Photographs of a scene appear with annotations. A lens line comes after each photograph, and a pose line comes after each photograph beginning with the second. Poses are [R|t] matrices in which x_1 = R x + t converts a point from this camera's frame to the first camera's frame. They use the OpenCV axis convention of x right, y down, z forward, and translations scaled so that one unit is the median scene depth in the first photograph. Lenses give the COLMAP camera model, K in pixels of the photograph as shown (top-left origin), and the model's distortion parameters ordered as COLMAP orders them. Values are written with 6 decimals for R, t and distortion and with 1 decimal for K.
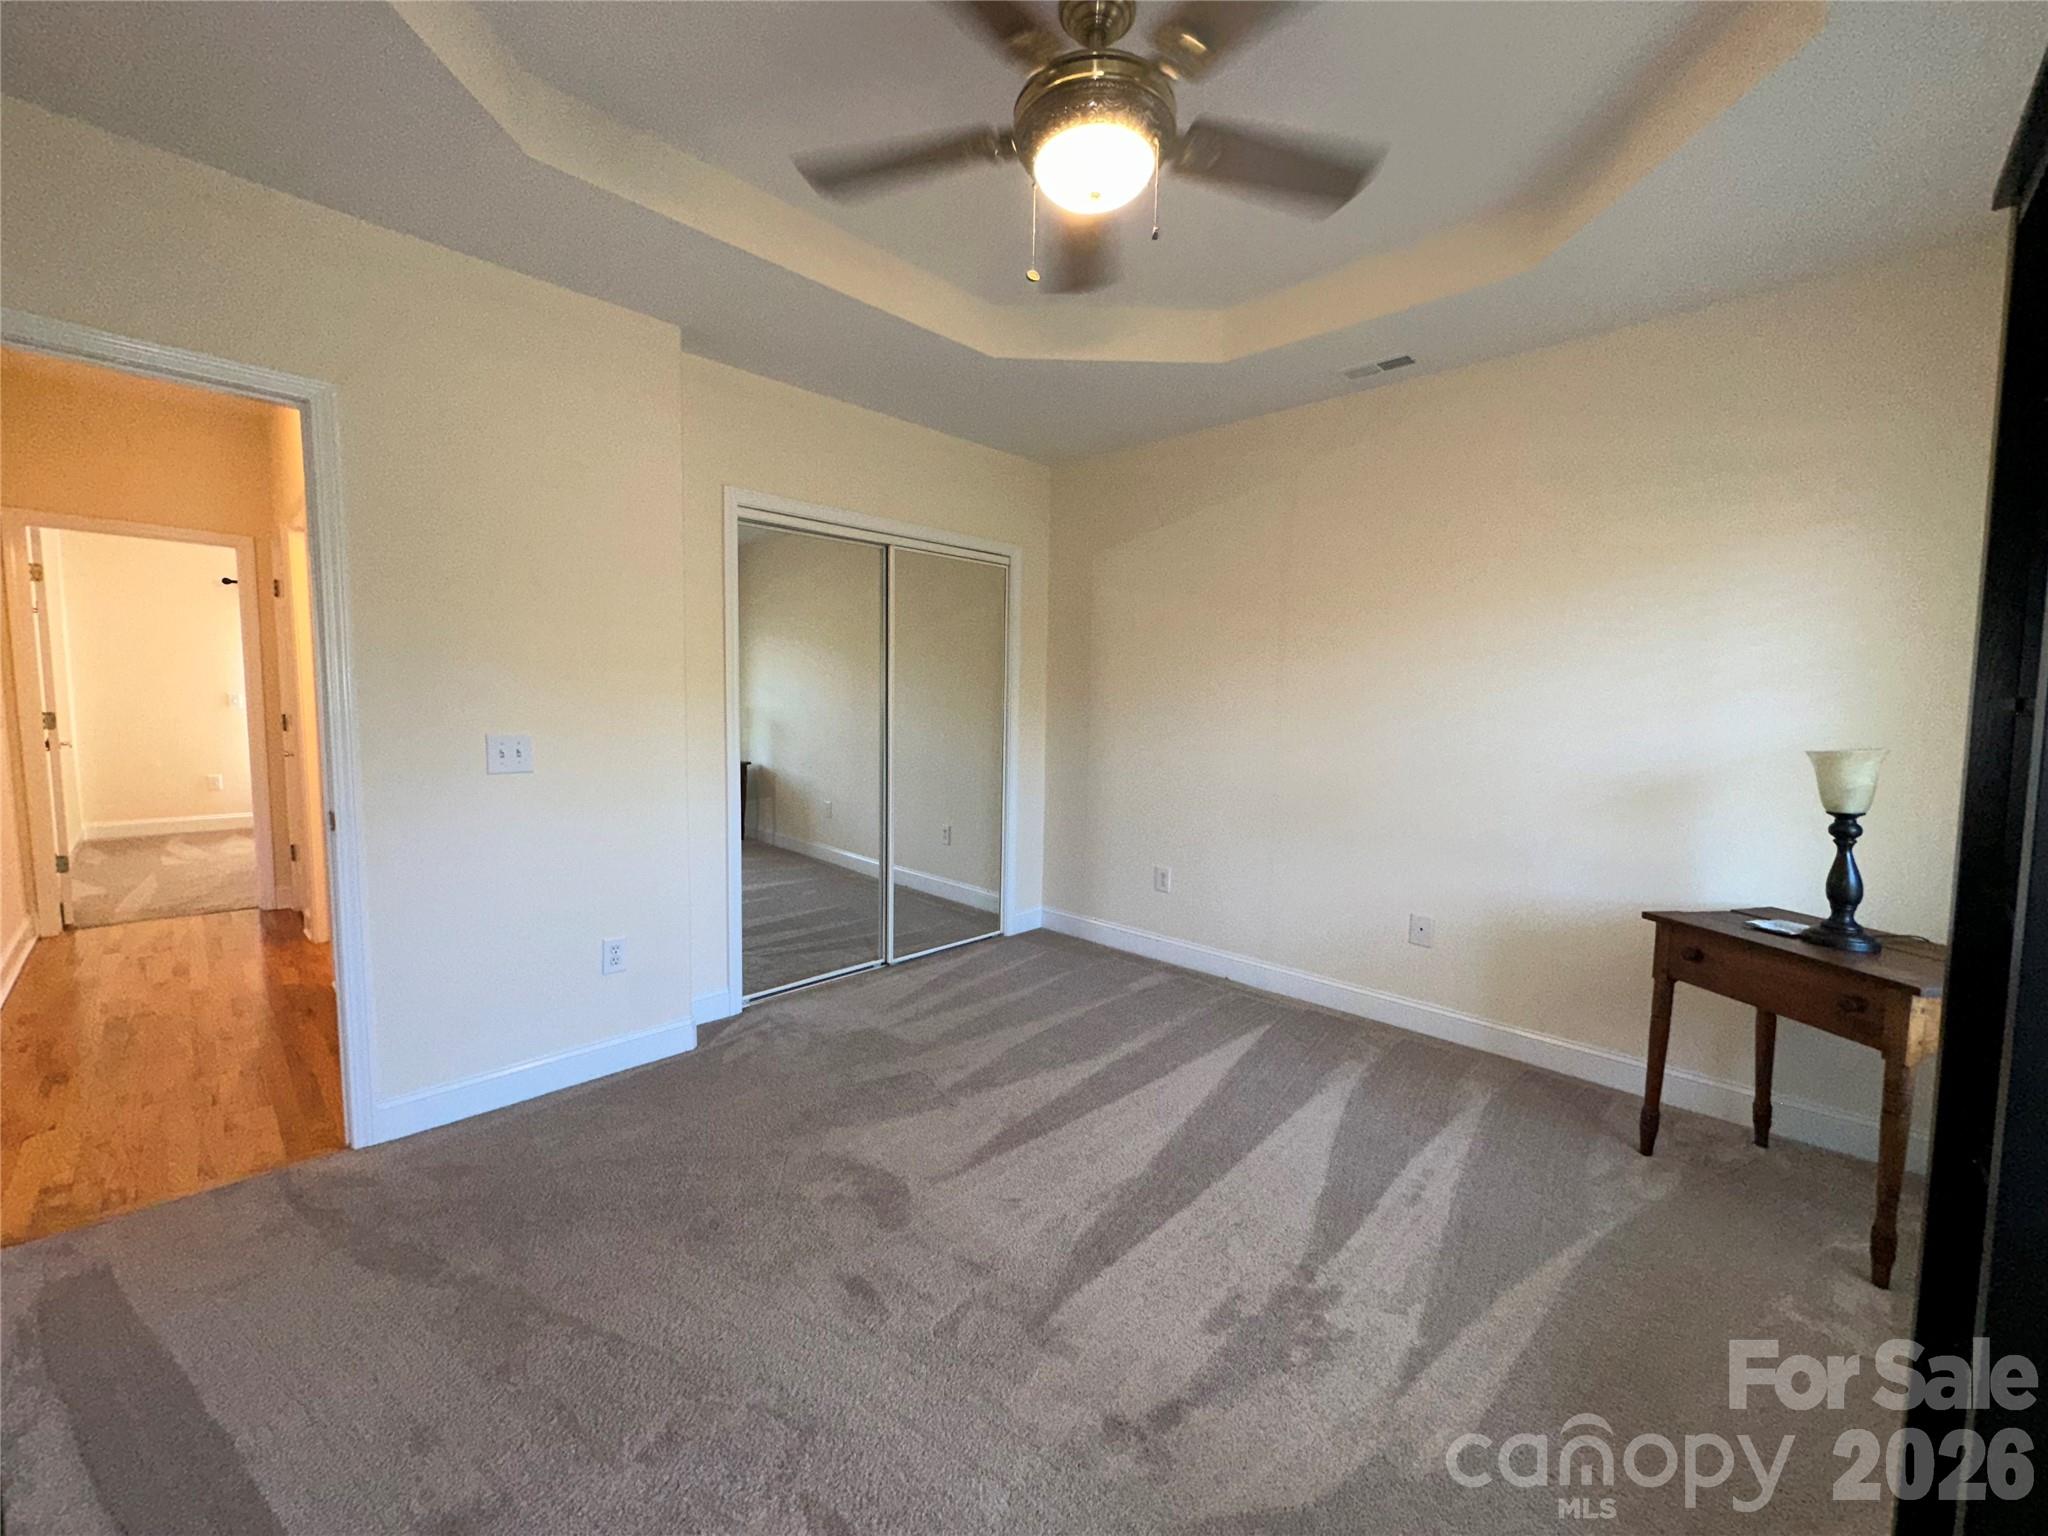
lens RADIAL K [[822.0, 0, 1025.0], [0, 822.0, 766.2], [0, 0, 1]] dist [0.000680, 0.000397]
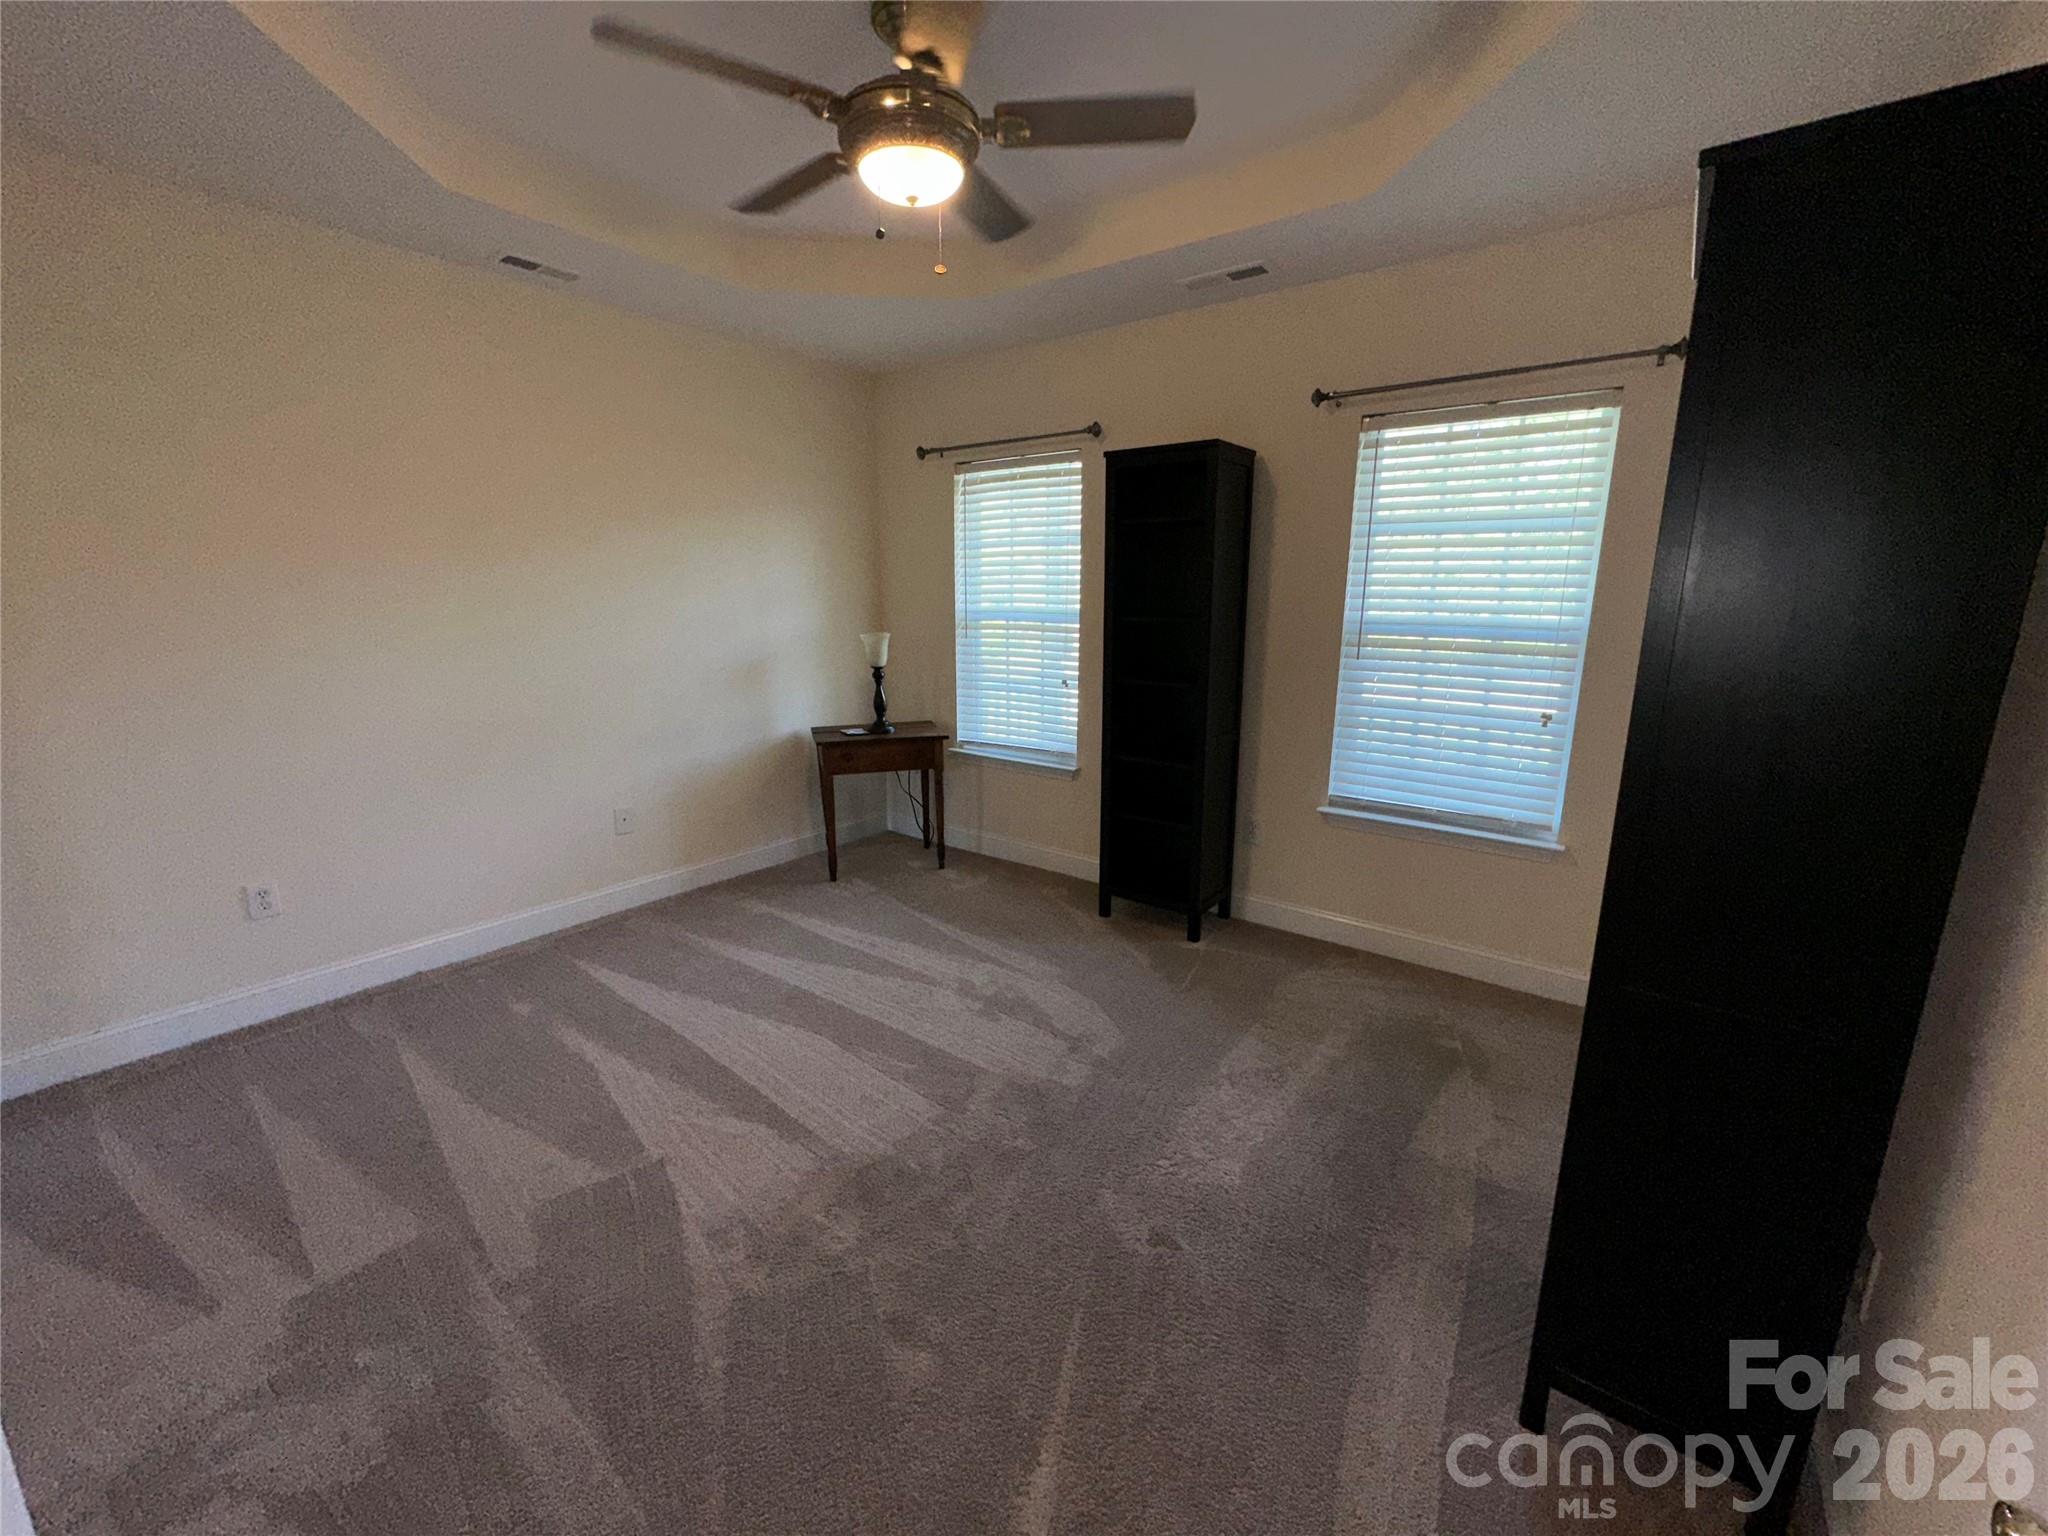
lens RADIAL K [[822.0, 0, 1025.0], [0, 822.0, 766.2], [0, 0, 1]] dist [0.000680, 0.000397]
pose [[-0.119873, -0.227108, 0.966464, -0.816311], [0.073497, 0.968782, 0.236769, -0.124830], [-0.990065, 0.099414, -0.099439, 0.682694]]
